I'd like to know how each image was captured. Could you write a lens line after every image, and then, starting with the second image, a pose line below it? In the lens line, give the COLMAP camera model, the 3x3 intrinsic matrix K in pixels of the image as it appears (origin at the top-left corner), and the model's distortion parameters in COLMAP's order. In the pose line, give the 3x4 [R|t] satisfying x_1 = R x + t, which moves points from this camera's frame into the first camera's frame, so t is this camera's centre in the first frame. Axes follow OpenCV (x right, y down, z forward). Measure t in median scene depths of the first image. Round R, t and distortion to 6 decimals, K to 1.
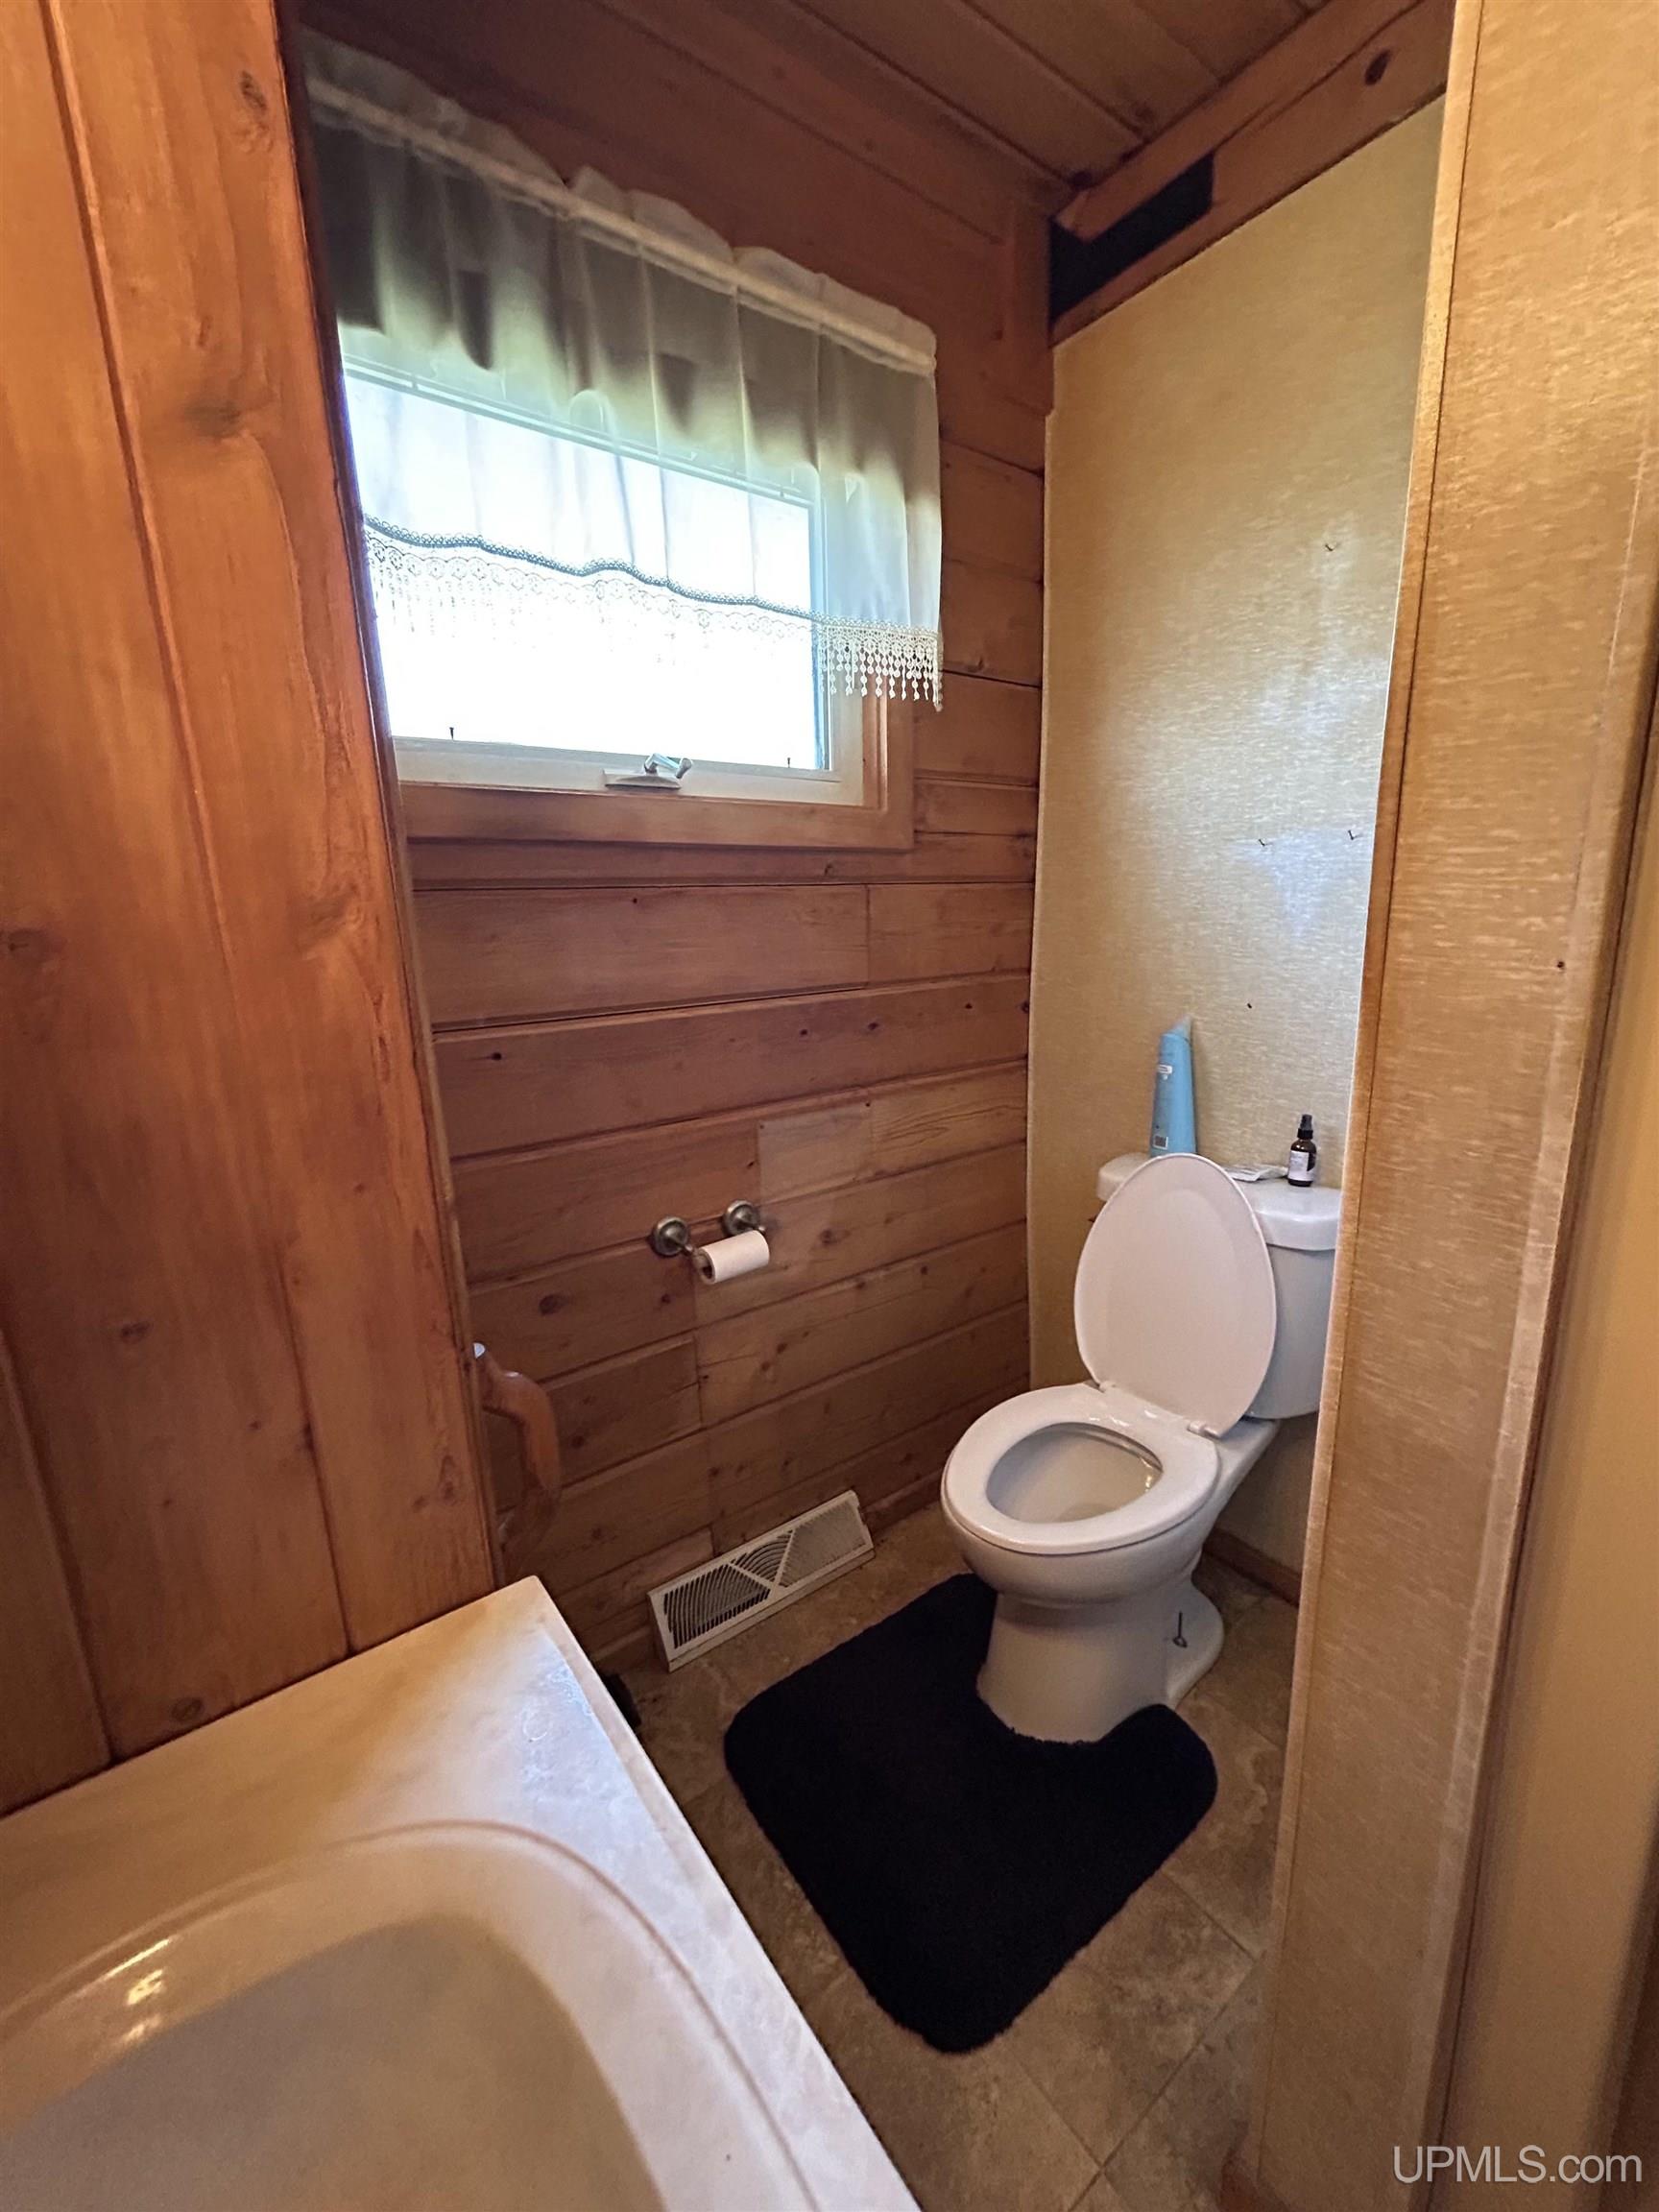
lens RADIAL K [[891.7, 0, 835.1], [0, 891.7, 1104.7], [0, 0, 1]] dist [0.001340, 0.000141]
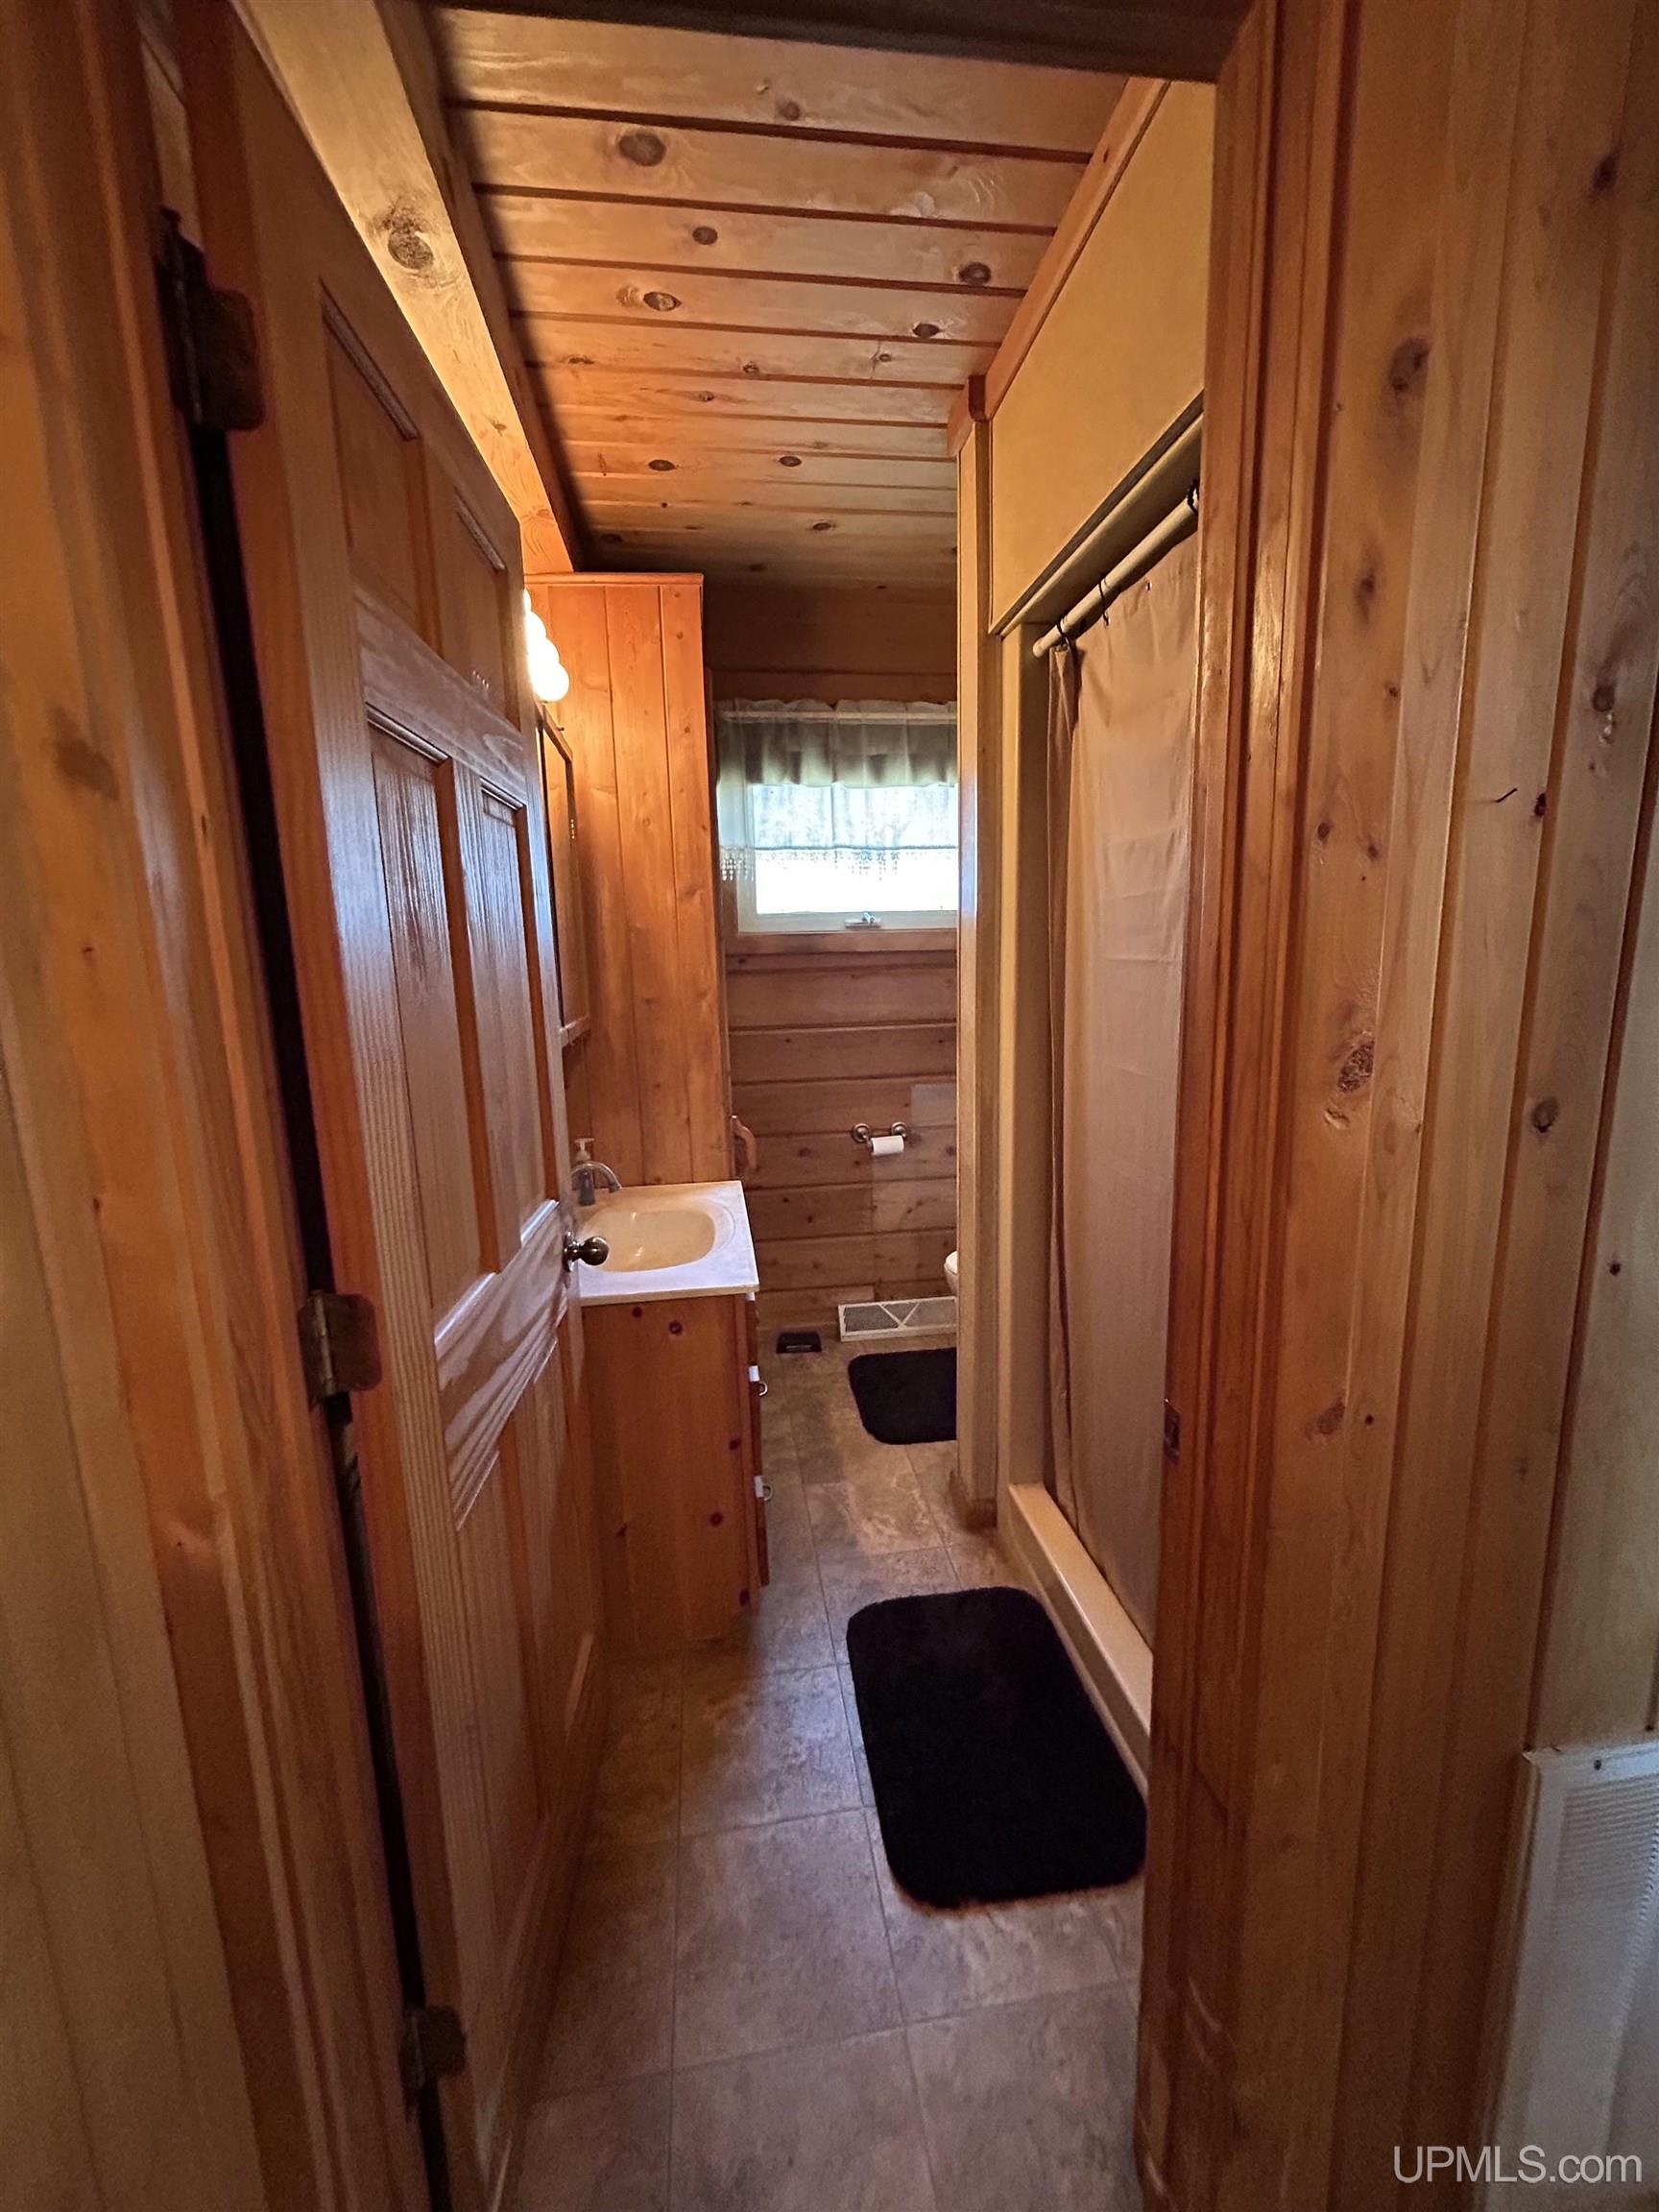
lens RADIAL K [[891.7, 0, 835.0], [0, 891.7, 1108.0], [0, 0, 1]] dist [0.001340, 0.000141]
pose [[0.877772, 0.094599, -0.469647, 0.773806], [-0.106186, 0.994345, 0.001823, 0.095349], [0.467163, 0.048270, 0.882852, -0.929472]]
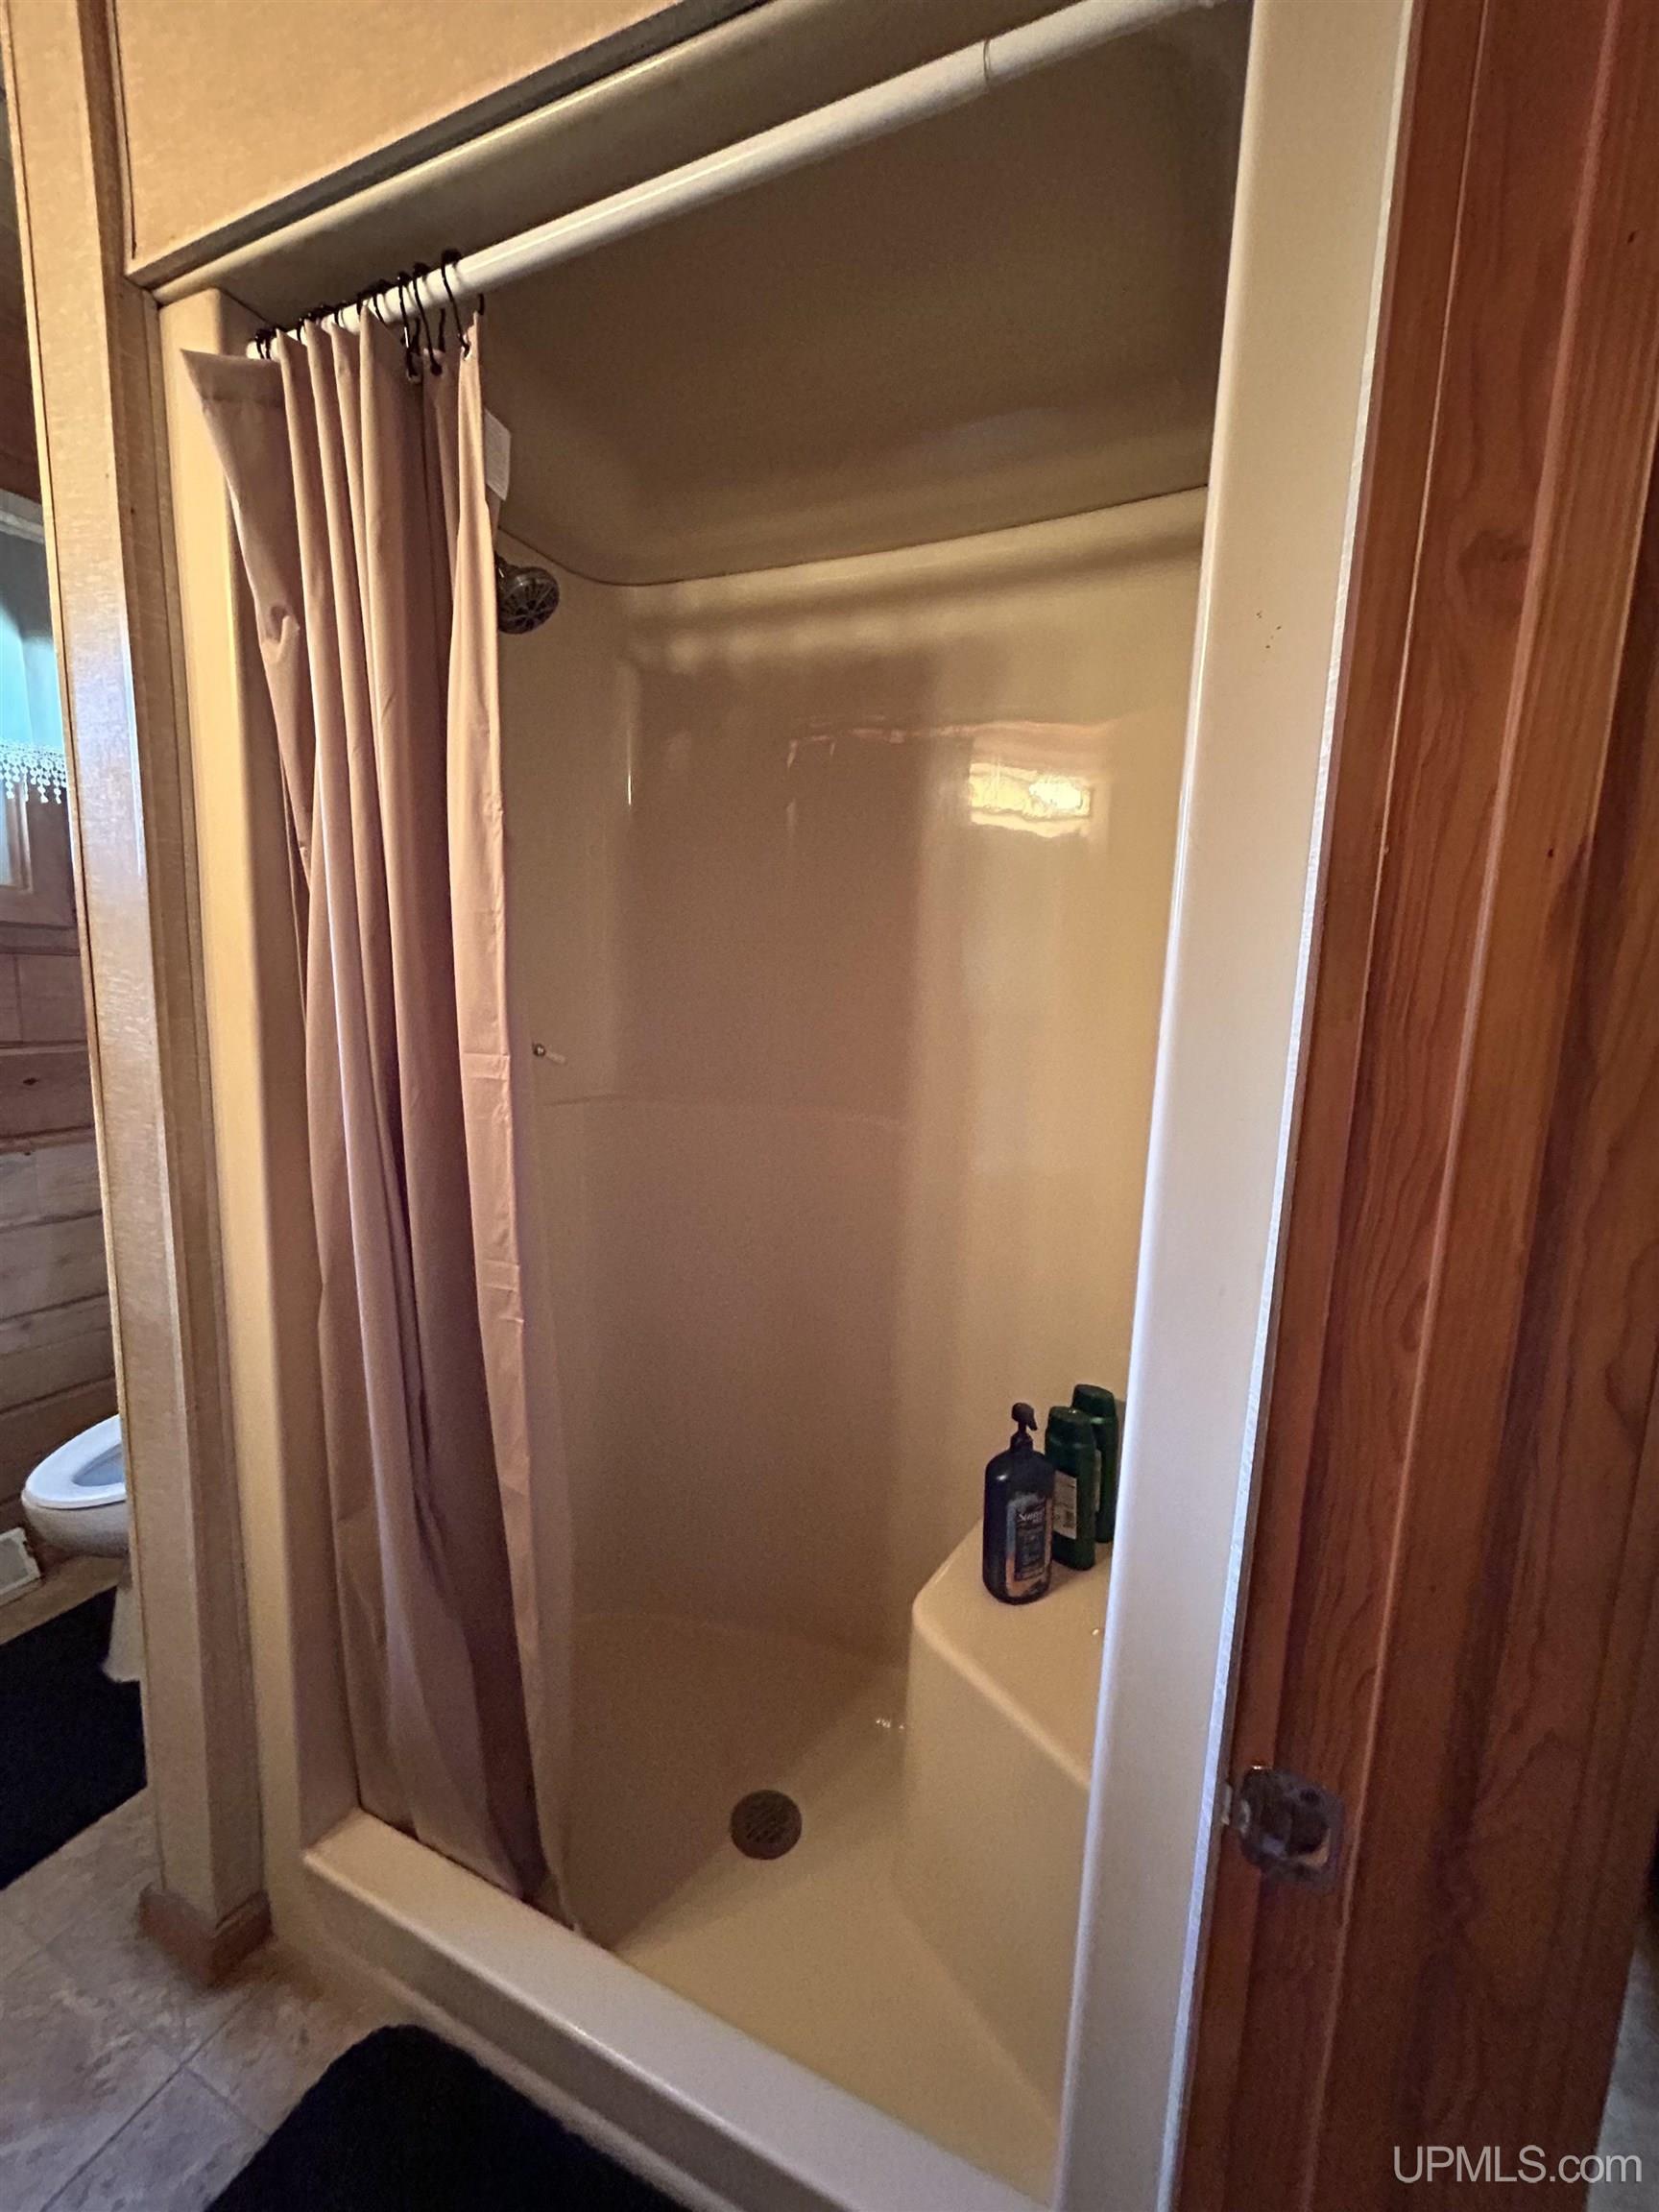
lens RADIAL K [[891.7, 0, 817.6], [0, 891.7, 1109.0], [0, 0, 1]] dist [0.001340, 0.000141]
pose [[0.876634, -0.006704, 0.481111, 0.437457], [0.039274, 0.997564, -0.057660, 0.056097], [-0.479552, 0.069441, 0.874761, -0.506537]]
